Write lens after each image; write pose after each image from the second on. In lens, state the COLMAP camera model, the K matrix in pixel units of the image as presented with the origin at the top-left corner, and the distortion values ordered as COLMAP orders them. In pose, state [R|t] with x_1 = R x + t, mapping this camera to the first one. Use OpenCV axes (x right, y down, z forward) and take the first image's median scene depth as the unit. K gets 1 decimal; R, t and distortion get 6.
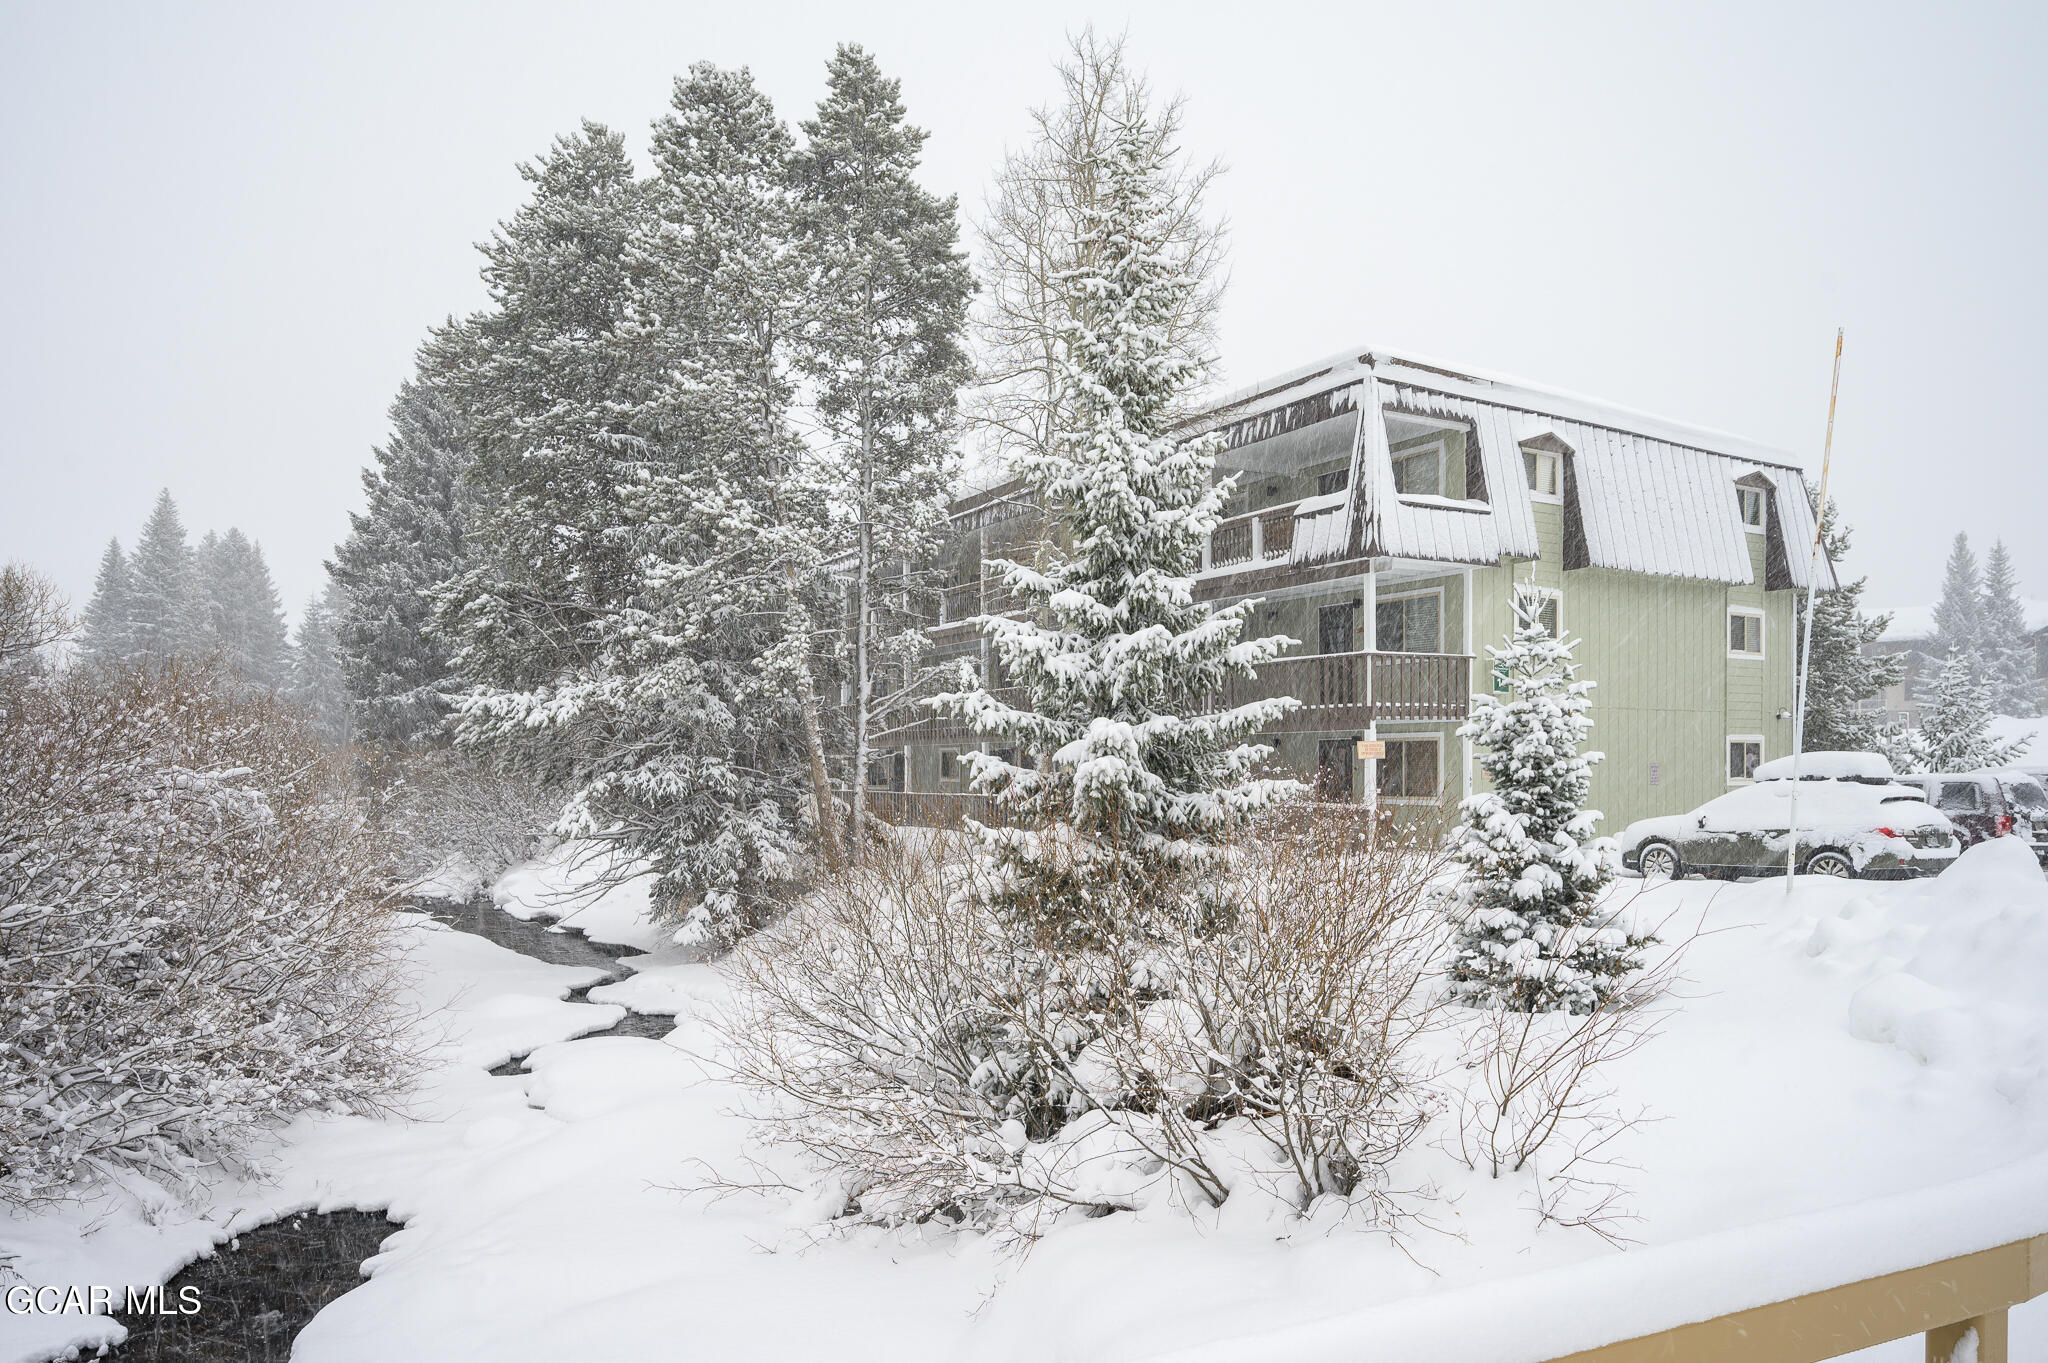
lens RADIAL K [[1257.5, 0, 1024.0], [0, 1257.5, 681.5], [0, 0, 1]] dist [0.001868, 0.000204]
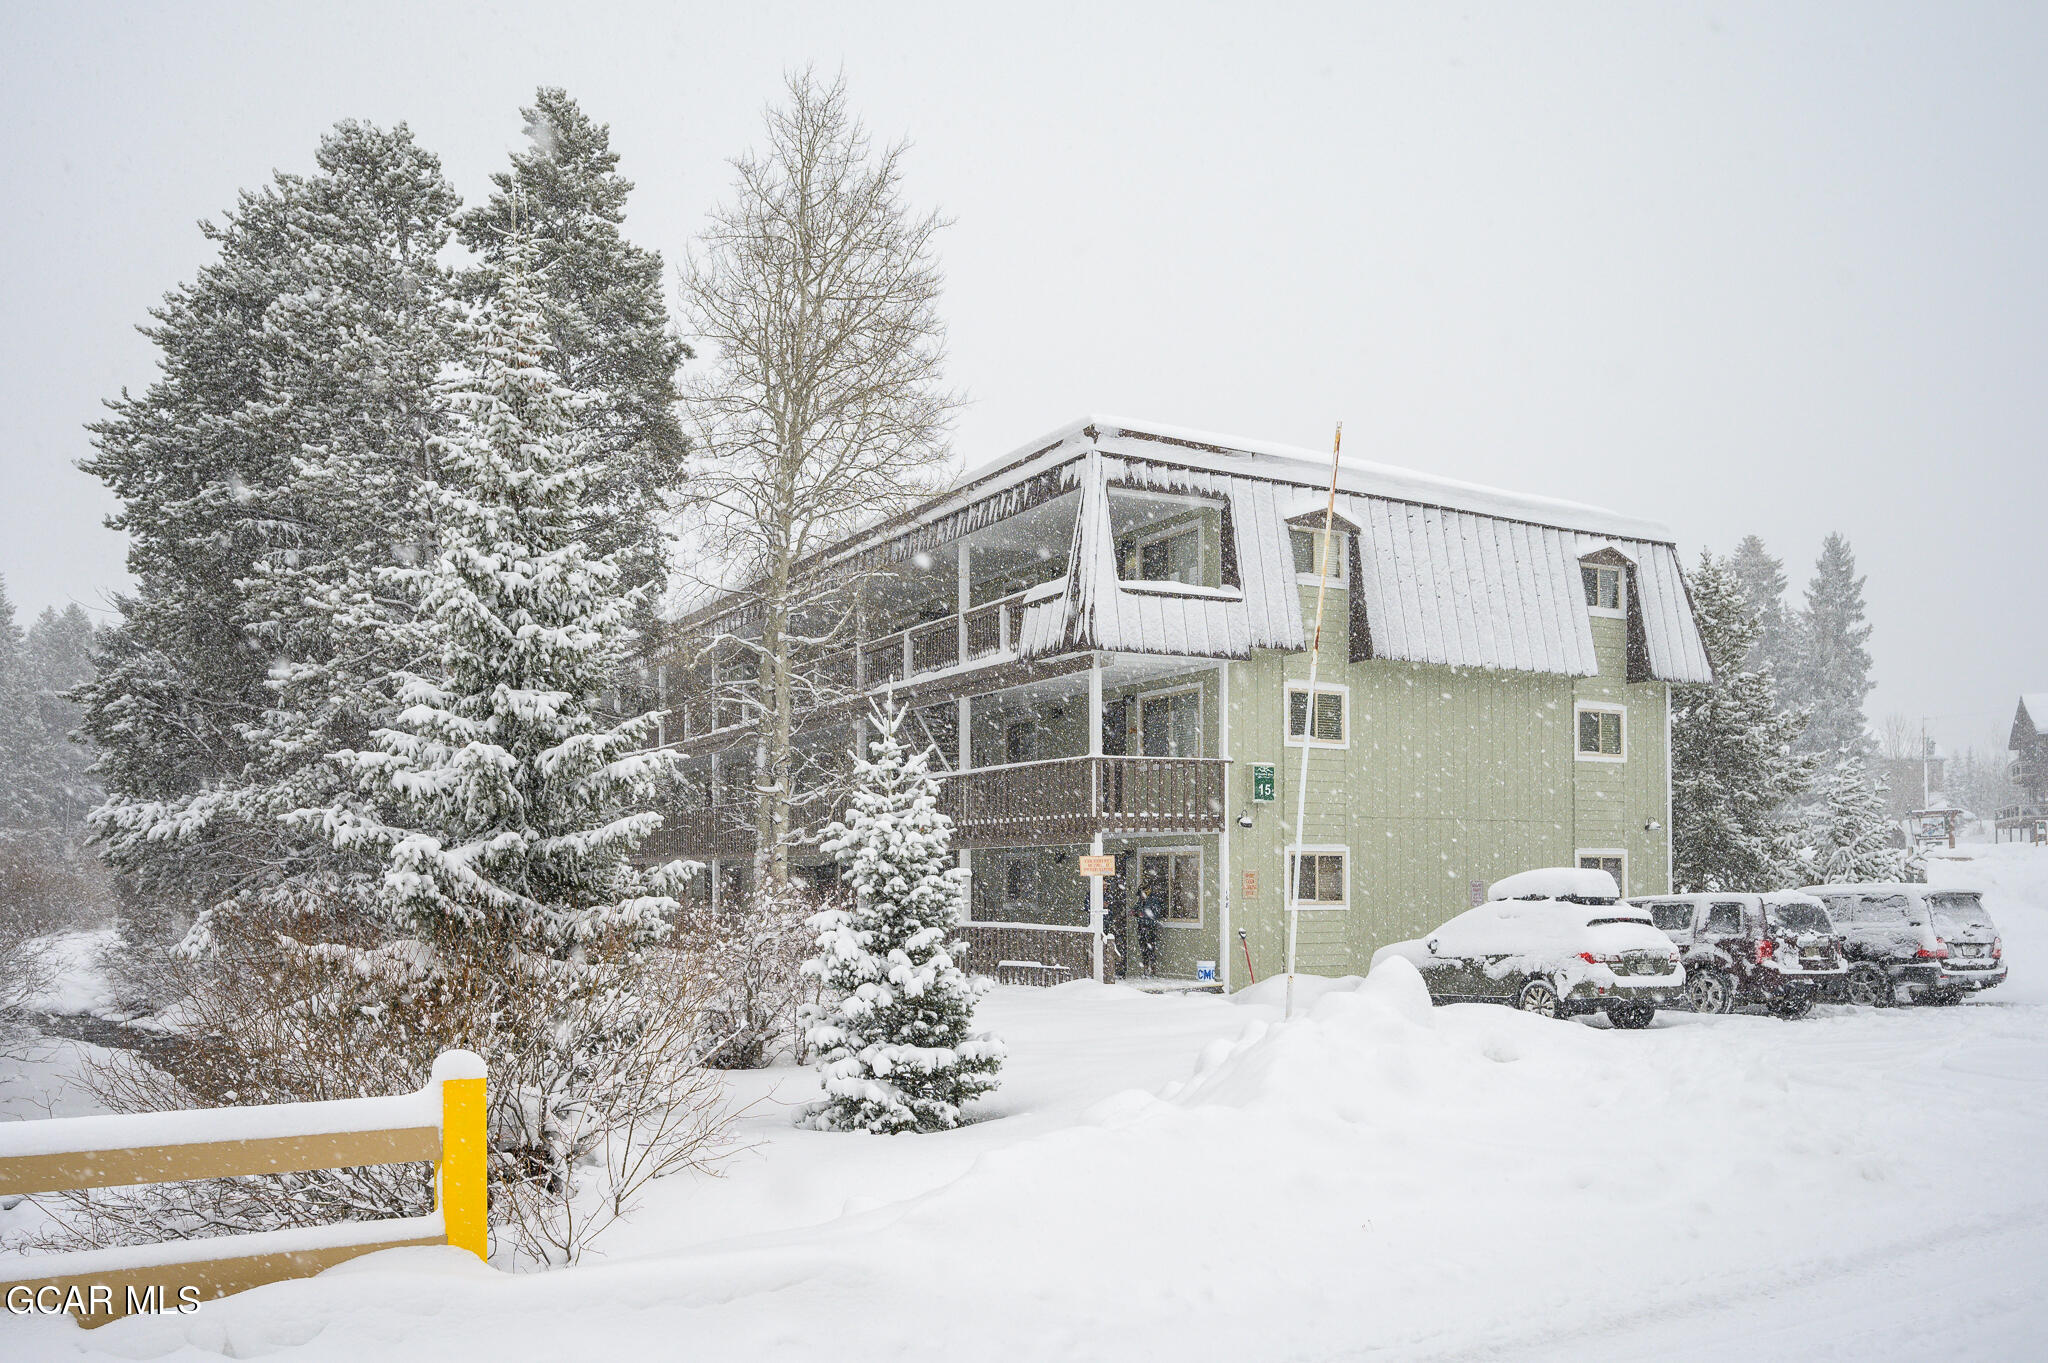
lens RADIAL K [[1534.4, 0, 1024.5], [0, 1534.4, 745.5], [0, 0, 1]] dist [0.000869, -0.001756]
pose [[0.999505, -0.001493, -0.031423, 0.257417], [0.000766, 0.999732, -0.023140, -0.005763], [0.031449, 0.023104, 0.999238, -0.094304]]
